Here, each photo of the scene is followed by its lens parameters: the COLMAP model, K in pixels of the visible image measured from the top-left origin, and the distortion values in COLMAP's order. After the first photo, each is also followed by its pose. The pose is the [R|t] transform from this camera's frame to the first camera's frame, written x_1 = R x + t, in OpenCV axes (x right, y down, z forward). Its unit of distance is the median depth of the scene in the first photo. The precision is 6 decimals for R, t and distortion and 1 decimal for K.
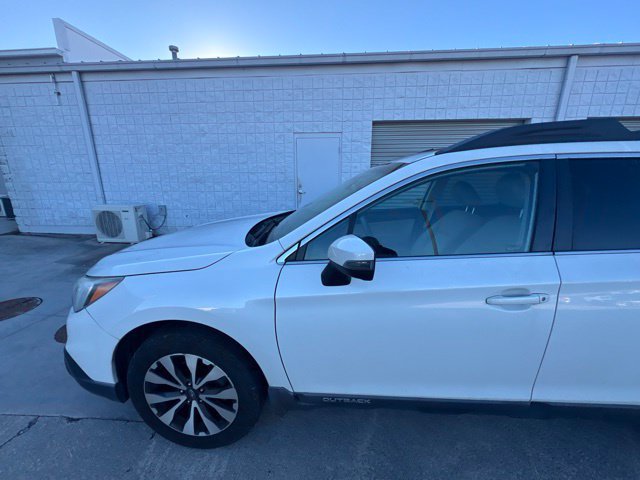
lens RADIAL K [[253.4, 0, 319.4], [0, 253.4, 239.5], [0, 0, 1]] dist [-0.001668, -0.000247]
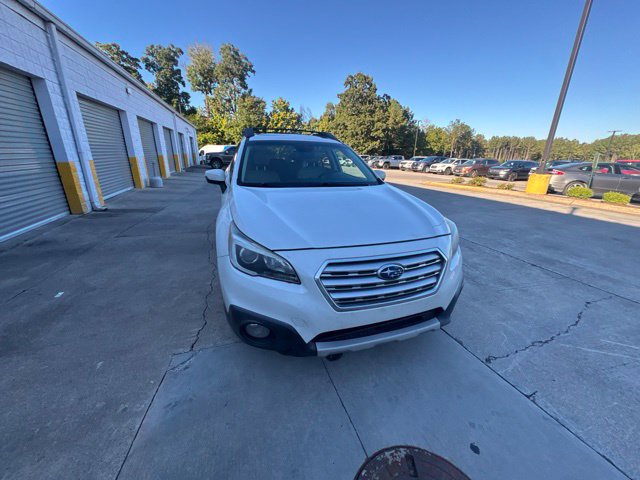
lens RADIAL K [[253.4, 0, 319.7], [0, 253.4, 239.0], [0, 0, 1]] dist [-0.001668, -0.000247]
pose [[-0.391202, -0.299676, 0.870147, -0.505673], [0.200772, 0.894934, 0.398477, -0.126526], [-0.898138, 0.330586, -0.289934, 0.557696]]
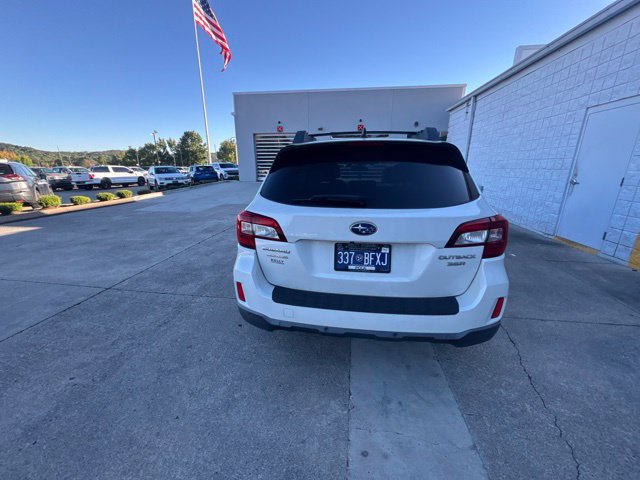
lens RADIAL K [[253.4, 0, 319.3], [0, 253.4, 238.3], [0, 0, 1]] dist [-0.001668, -0.000247]
pose [[-0.066154, 0.275663, -0.958975, 0.888049], [-0.233320, 0.930163, 0.283476, -0.069006], [0.970147, 0.242501, 0.002783, 0.290898]]
